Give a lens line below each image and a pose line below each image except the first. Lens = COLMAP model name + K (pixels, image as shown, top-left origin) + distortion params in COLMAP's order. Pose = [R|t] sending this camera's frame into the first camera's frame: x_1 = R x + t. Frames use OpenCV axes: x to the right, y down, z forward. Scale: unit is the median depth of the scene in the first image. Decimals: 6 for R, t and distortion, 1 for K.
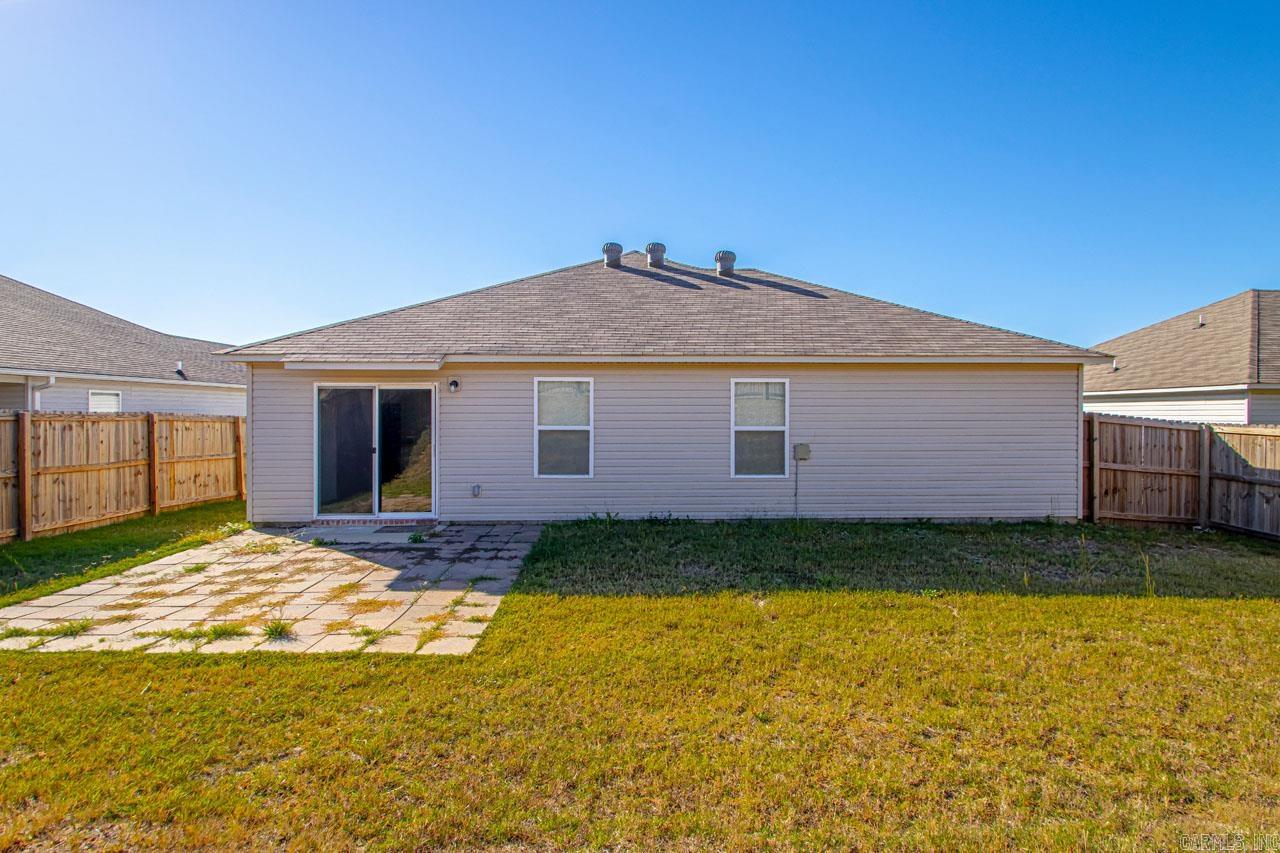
lens RADIAL K [[623.8, 0, 679.9], [0, 623.8, 434.0], [0, 0, 1]] dist [0.017234, -0.013649]
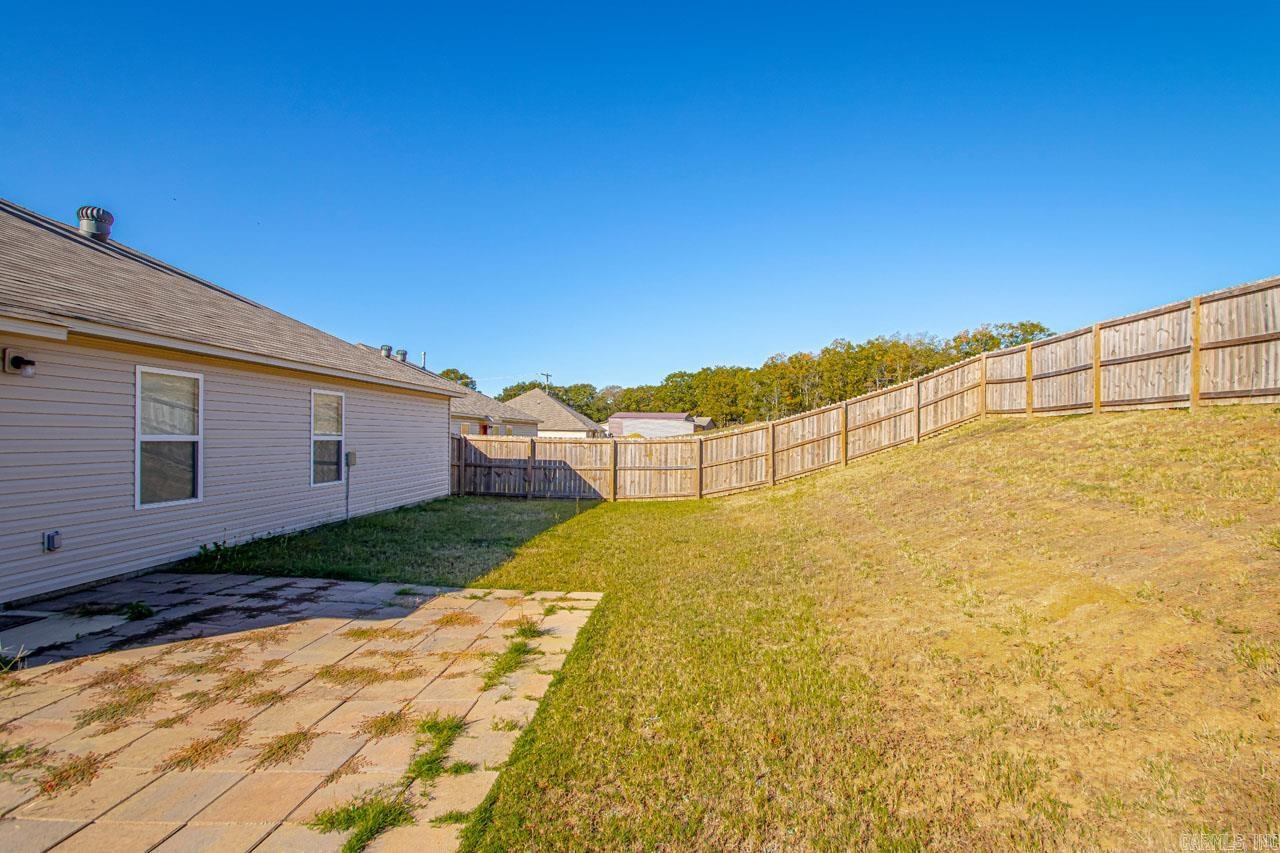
lens RADIAL K [[584.7, 0, 650.3], [0, 584.7, 433.5], [0, 0, 1]] dist [-0.001861, -0.001408]
pose [[0.112537, 0.005849, 0.993630, -0.798541], [0.011755, 0.999905, -0.007217, -0.003225], [-0.993578, 0.012493, 0.112457, 0.347456]]
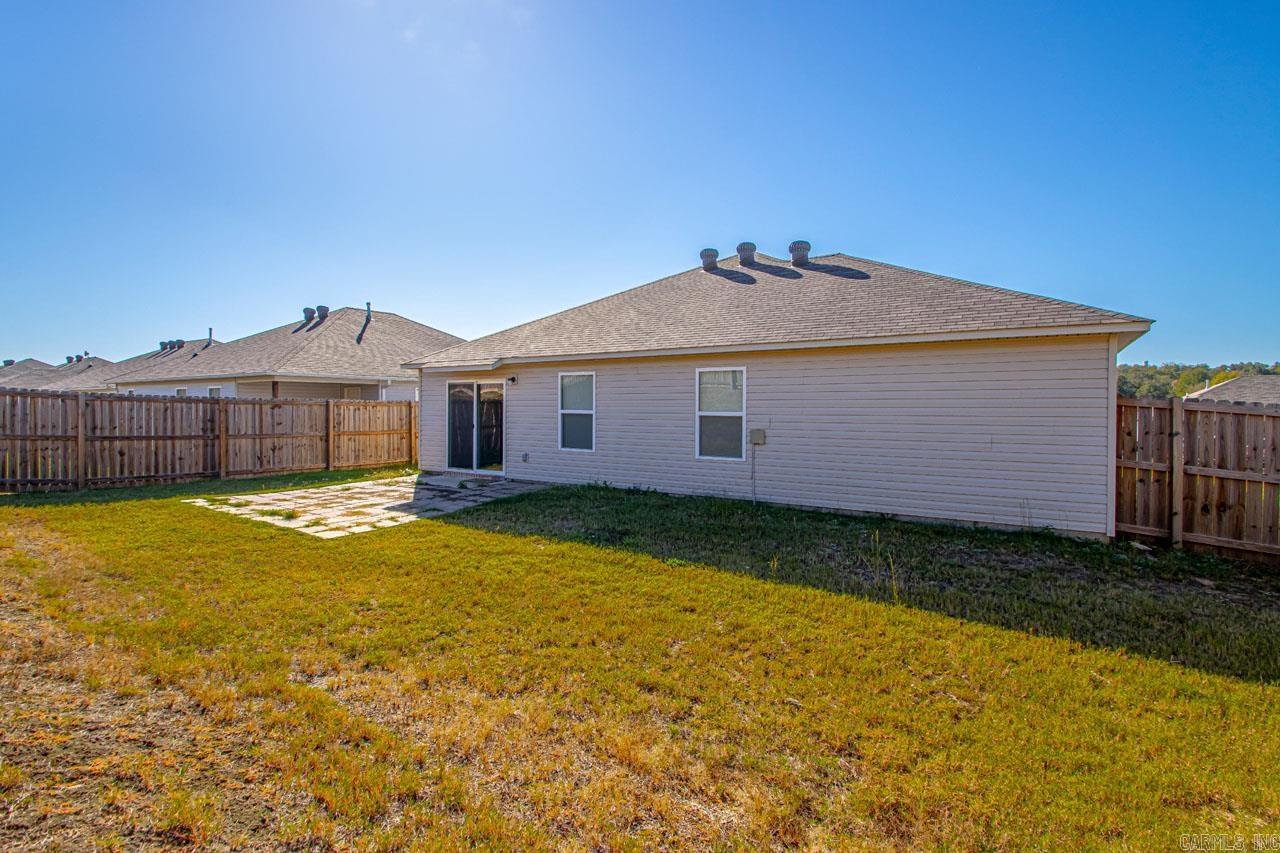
lens RADIAL K [[604.3, 0, 646.9], [0, 604.3, 427.2], [0, 0, 1]] dist [0.015176, -0.018611]
pose [[0.818152, 0.022470, -0.574563, 0.628043], [-0.019395, 0.999746, 0.011480, 0.004604], [0.574675, 0.001751, 0.818380, 0.073030]]
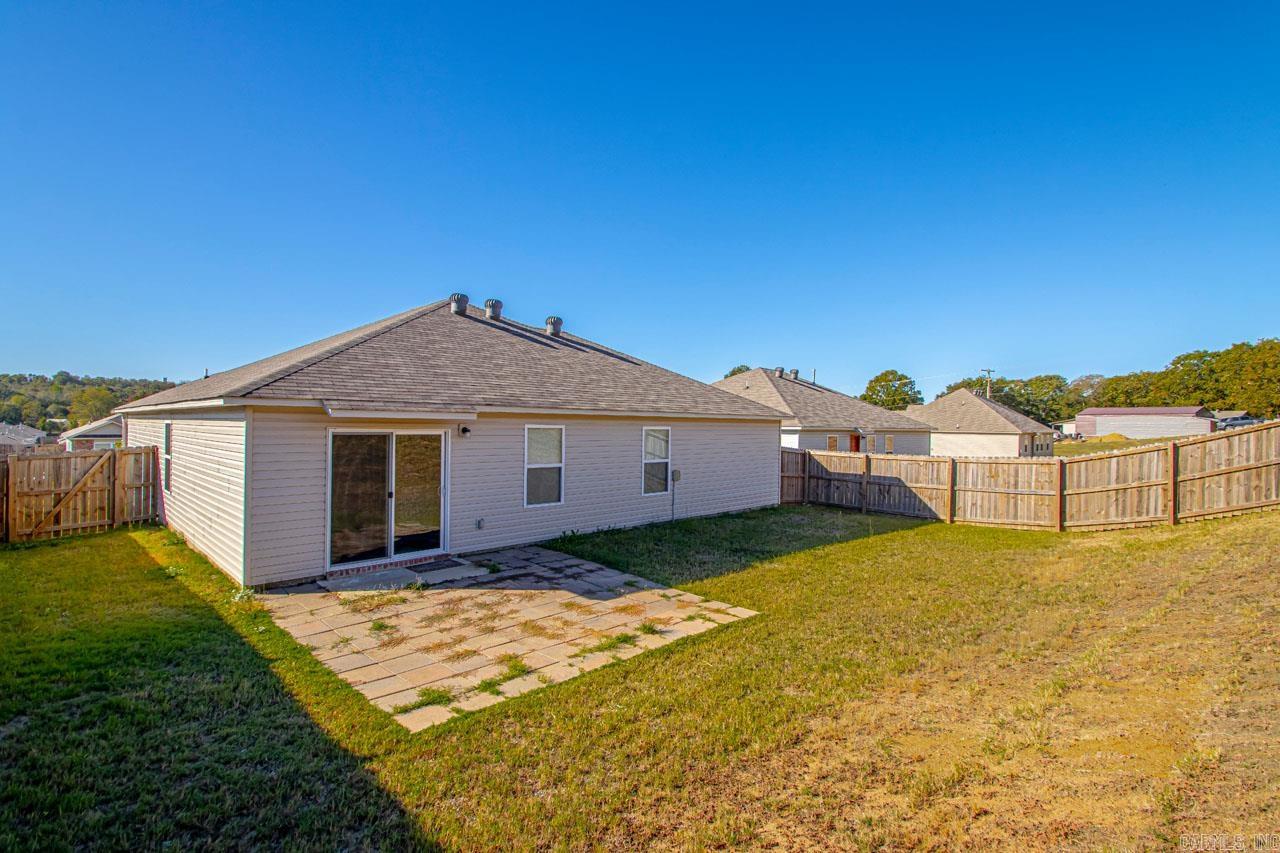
lens RADIAL K [[556.8, 0, 668.3], [0, 556.8, 428.0], [0, 0, 1]] dist [0.010930, -0.013295]
pose [[0.736988, 0.009632, 0.675837, -0.741148], [0.006110, 0.999763, -0.020912, -0.058800], [-0.675878, 0.019541, 0.736754, 0.014833]]
